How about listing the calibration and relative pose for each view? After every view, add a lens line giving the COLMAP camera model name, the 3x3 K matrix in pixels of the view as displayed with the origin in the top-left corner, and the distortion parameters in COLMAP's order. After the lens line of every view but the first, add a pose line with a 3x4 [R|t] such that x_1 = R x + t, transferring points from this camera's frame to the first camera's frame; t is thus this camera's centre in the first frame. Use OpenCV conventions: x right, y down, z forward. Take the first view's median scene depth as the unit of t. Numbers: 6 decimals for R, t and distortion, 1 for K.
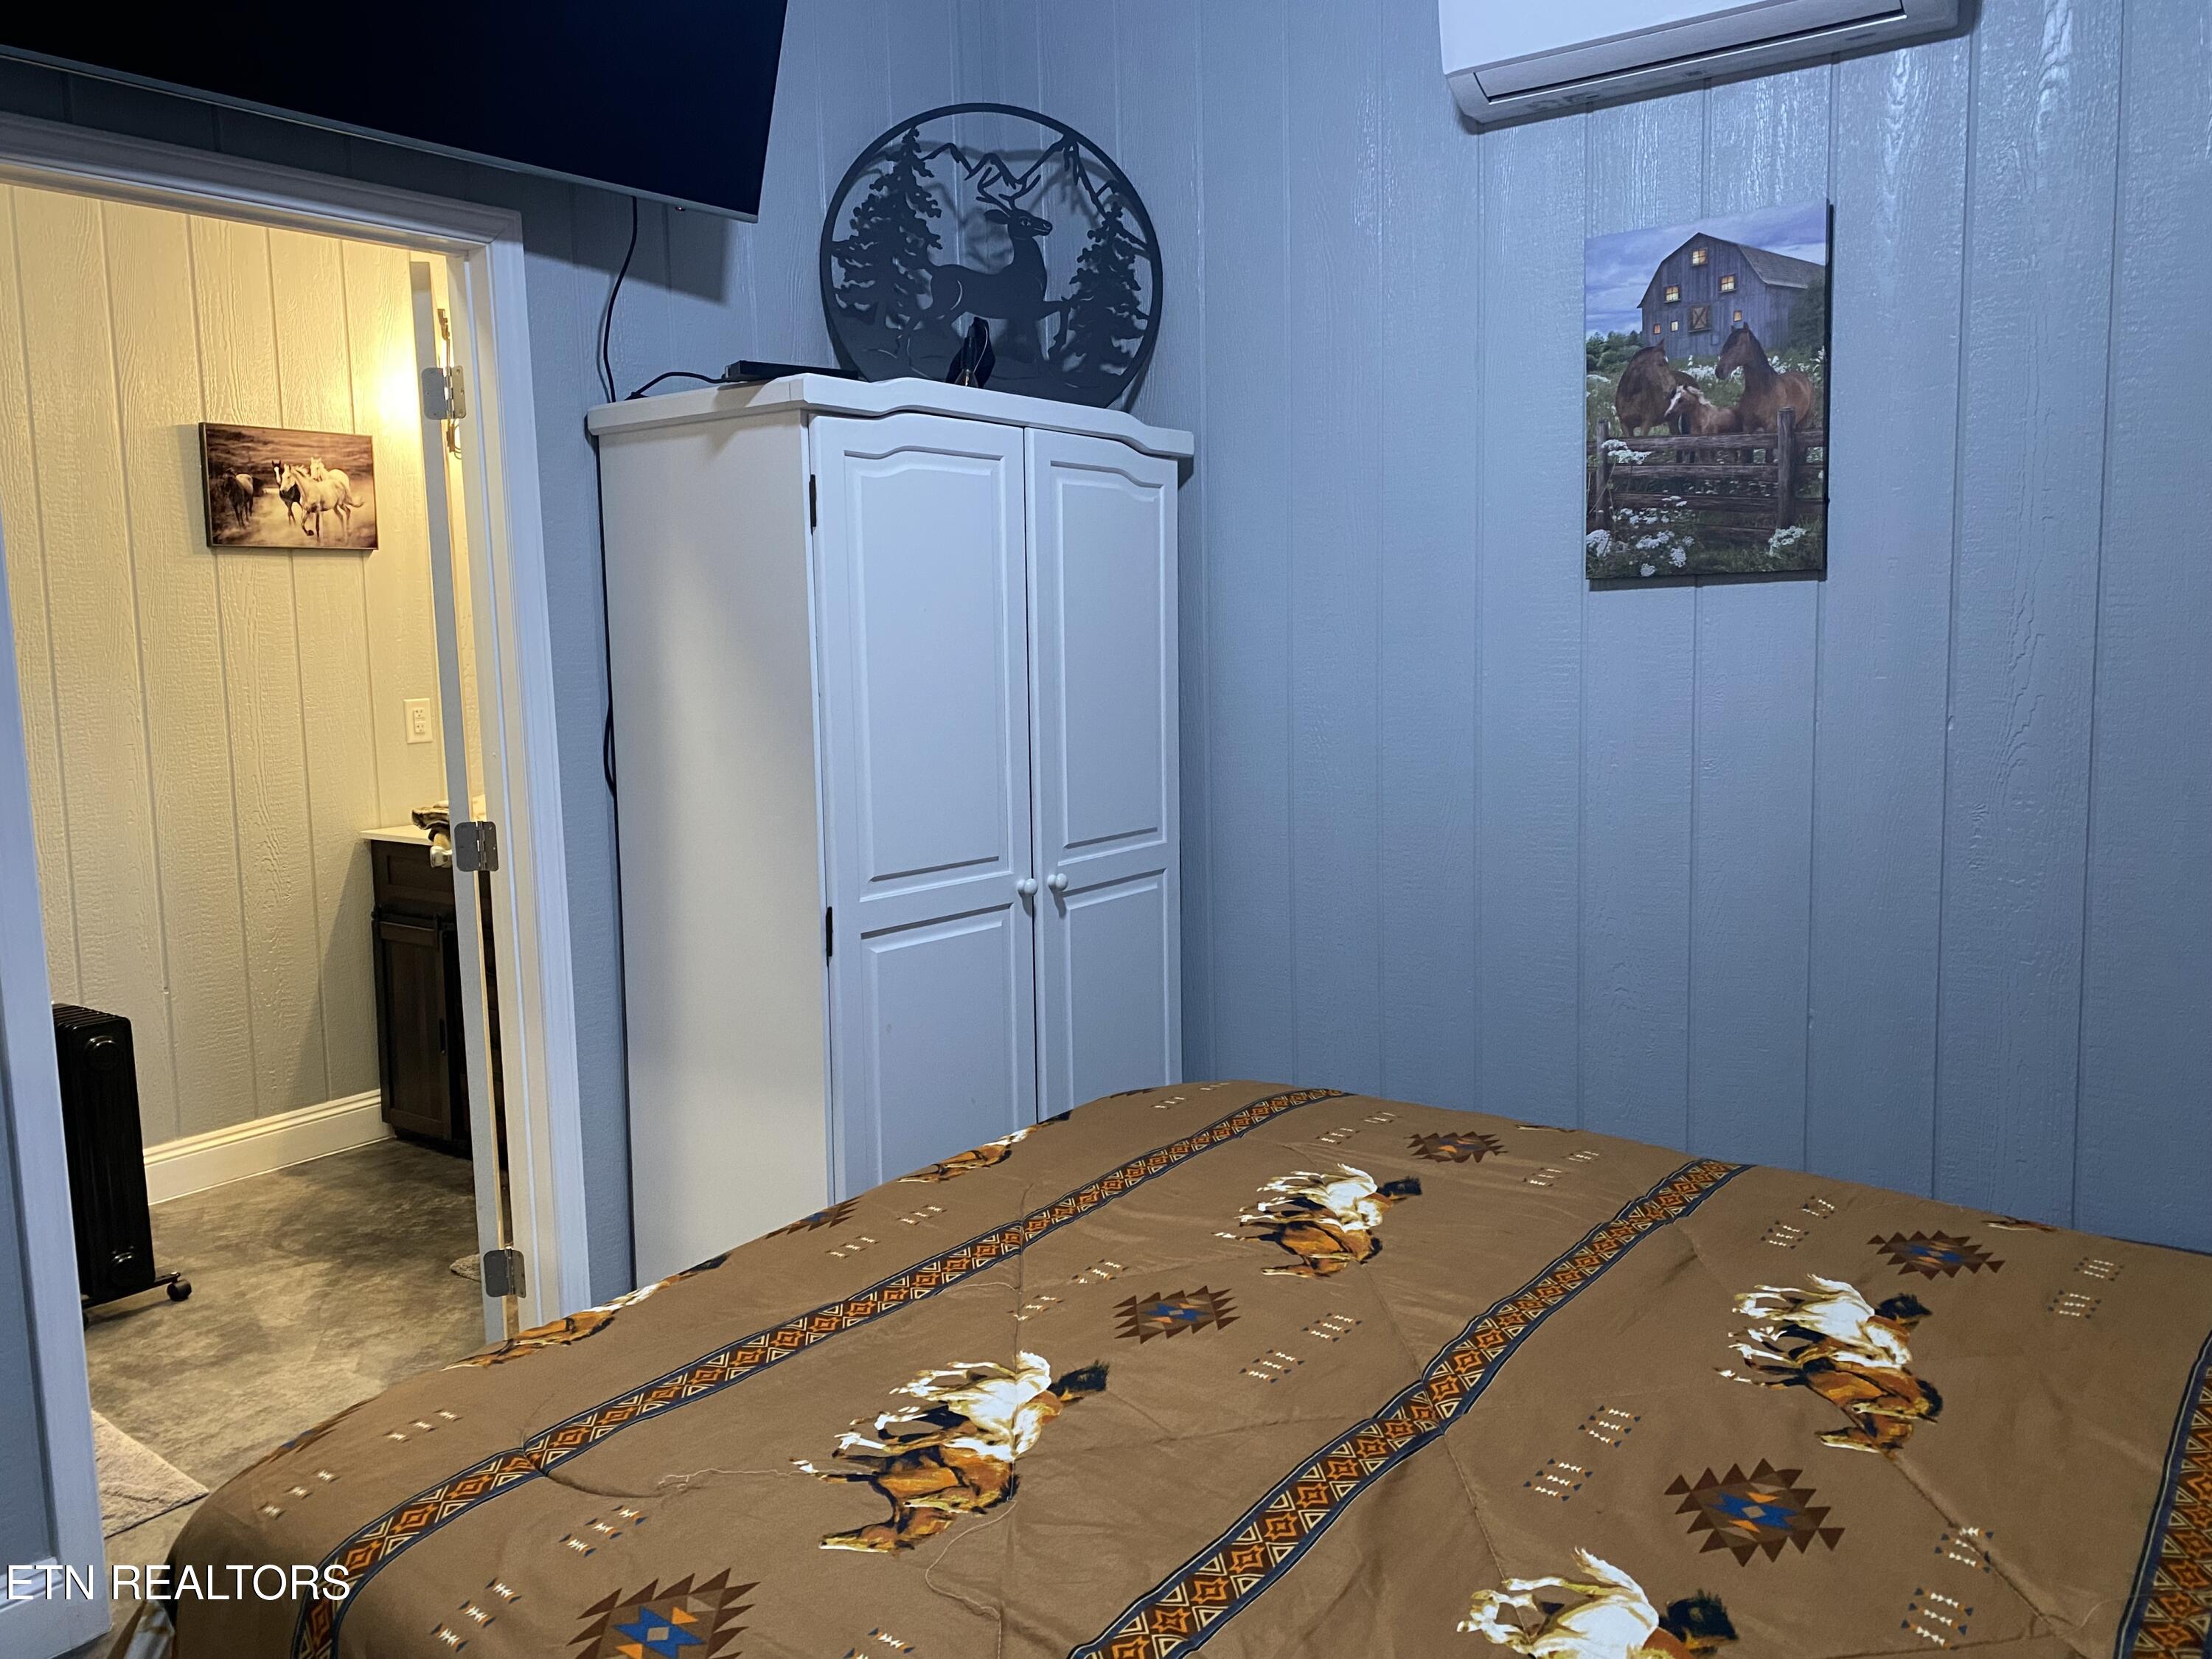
lens RADIAL K [[1695.2, 0, 1097.2], [0, 1695.2, 816.5], [0, 0, 1]] dist [0.024082, -0.012486]
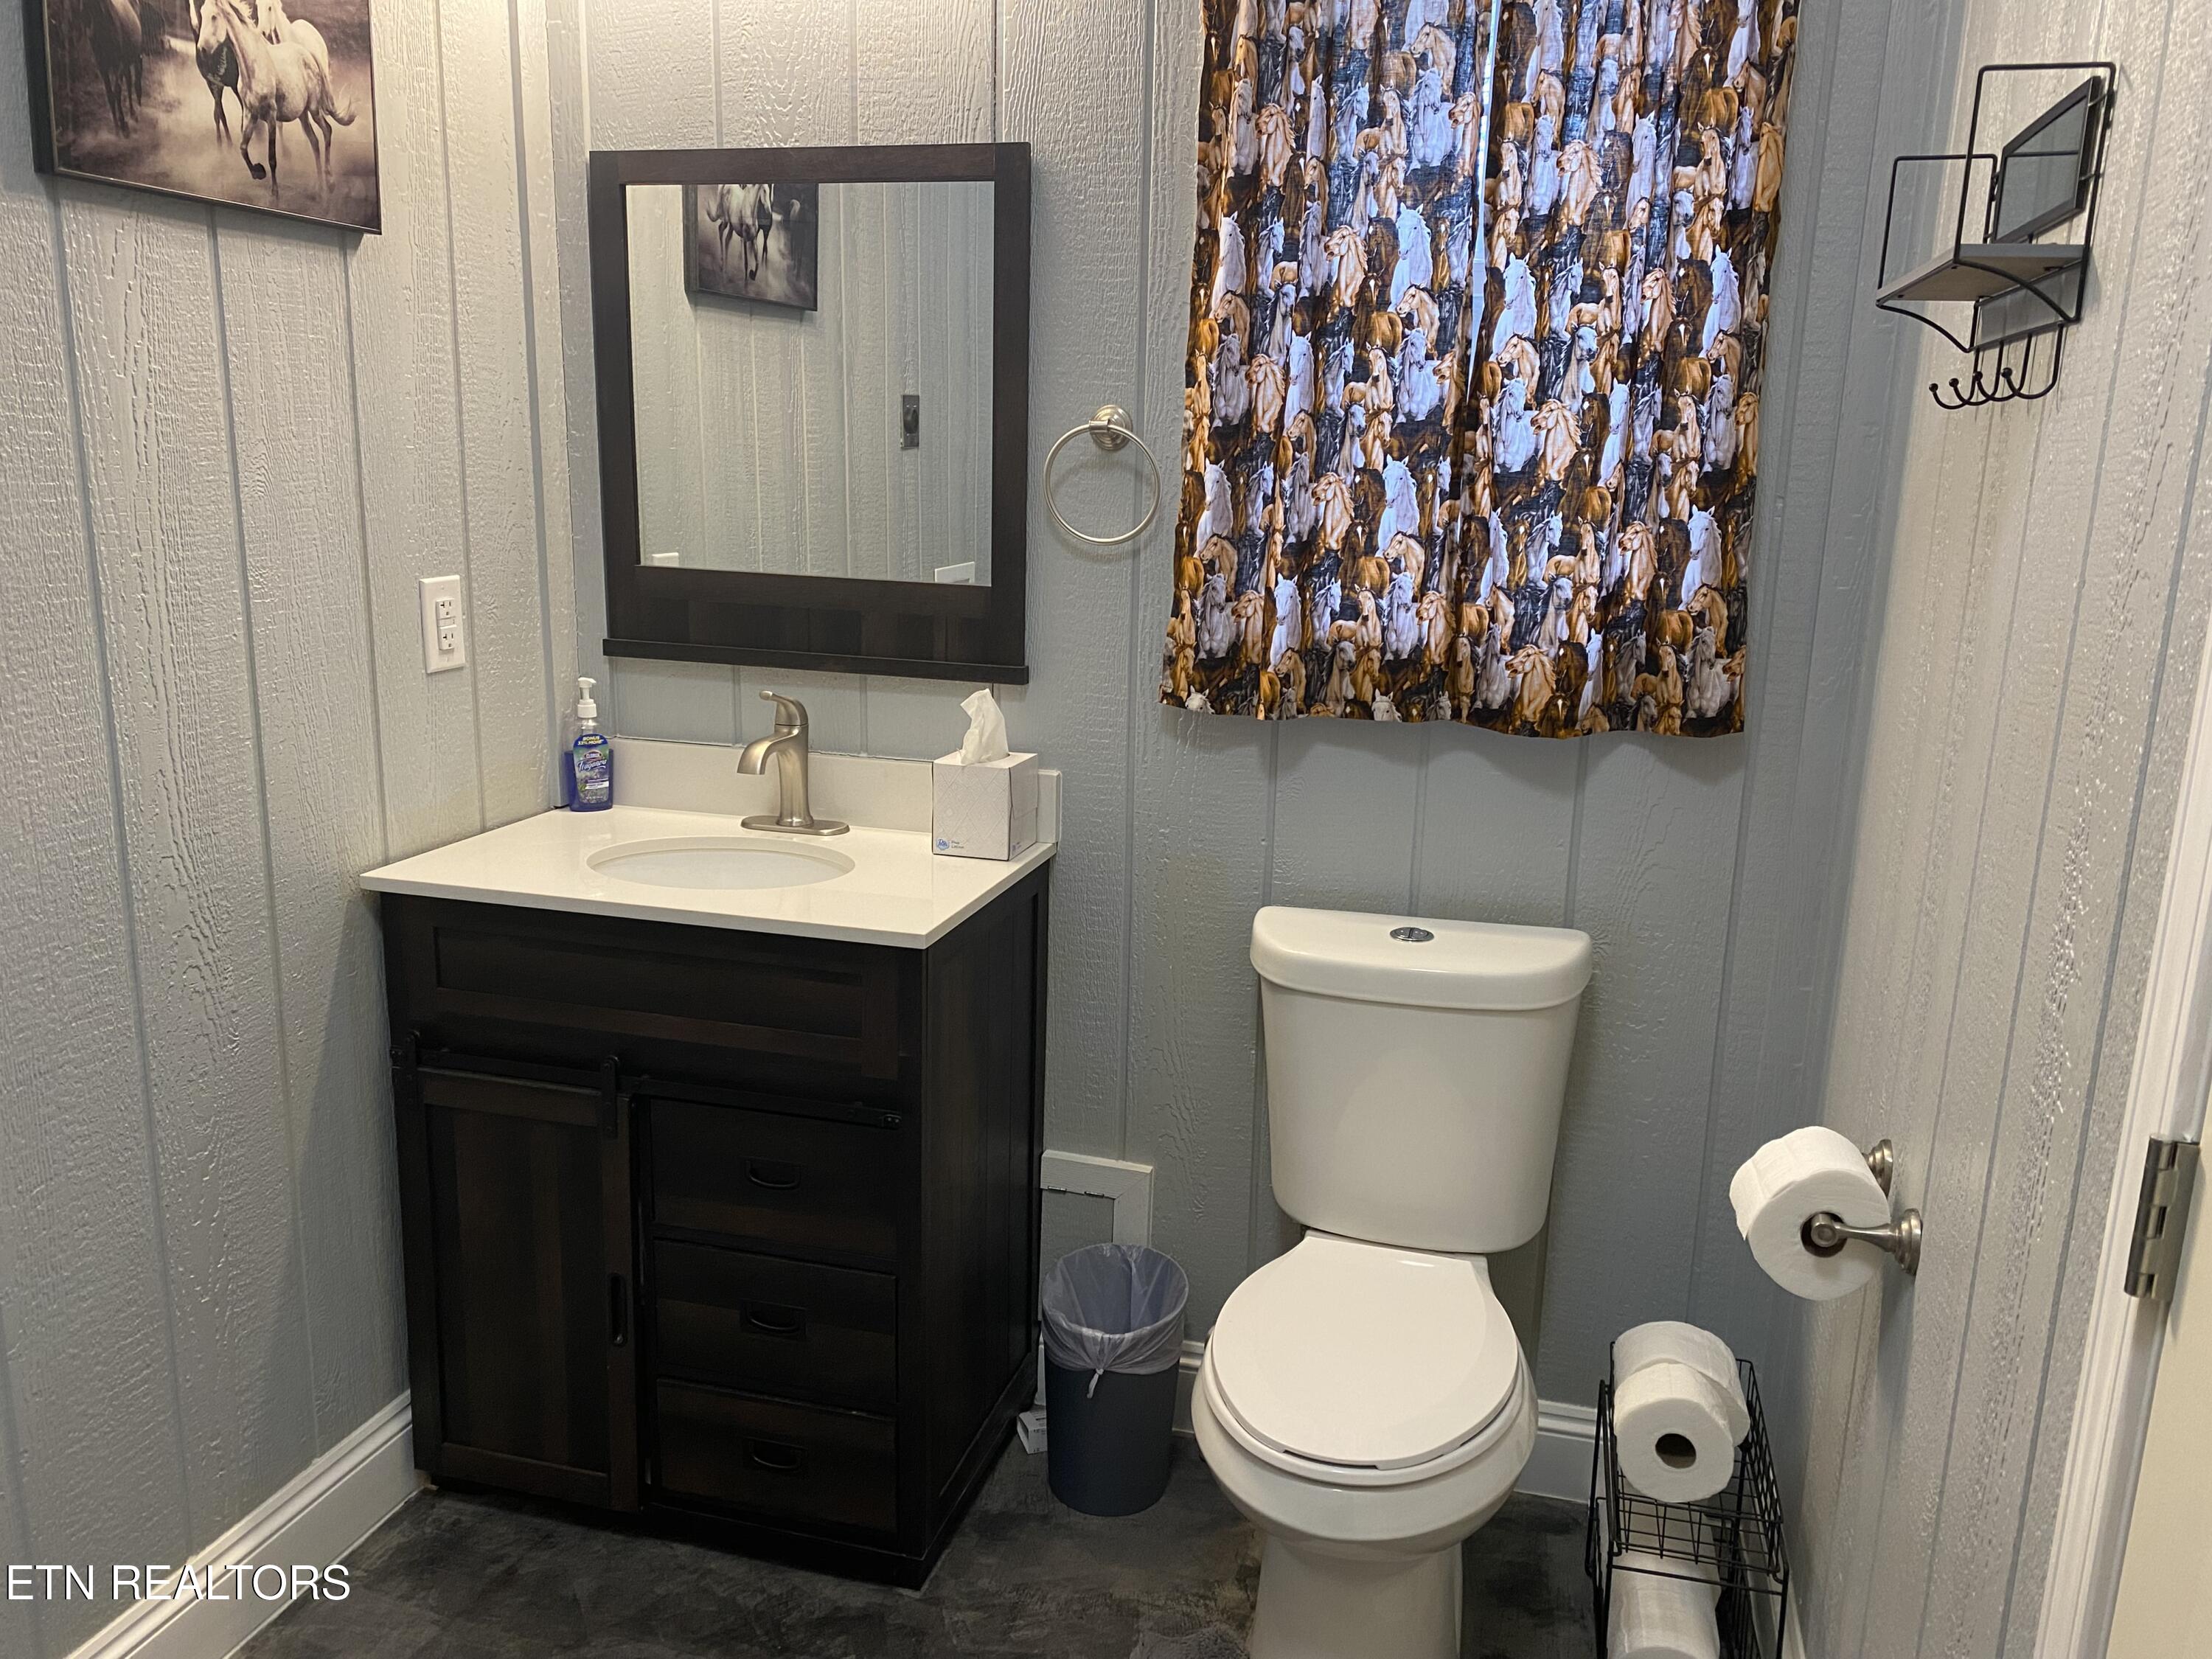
lens RADIAL K [[1695.2, 0, 1113.2], [0, 1695.2, 835.2], [0, 0, 1]] dist [0.024082, -0.012486]
pose [[0.930943, -0.036721, 0.363315, -0.411750], [-0.002612, 0.994236, 0.107181, -0.050895], [-0.365156, -0.100729, 0.925481, 0.512647]]
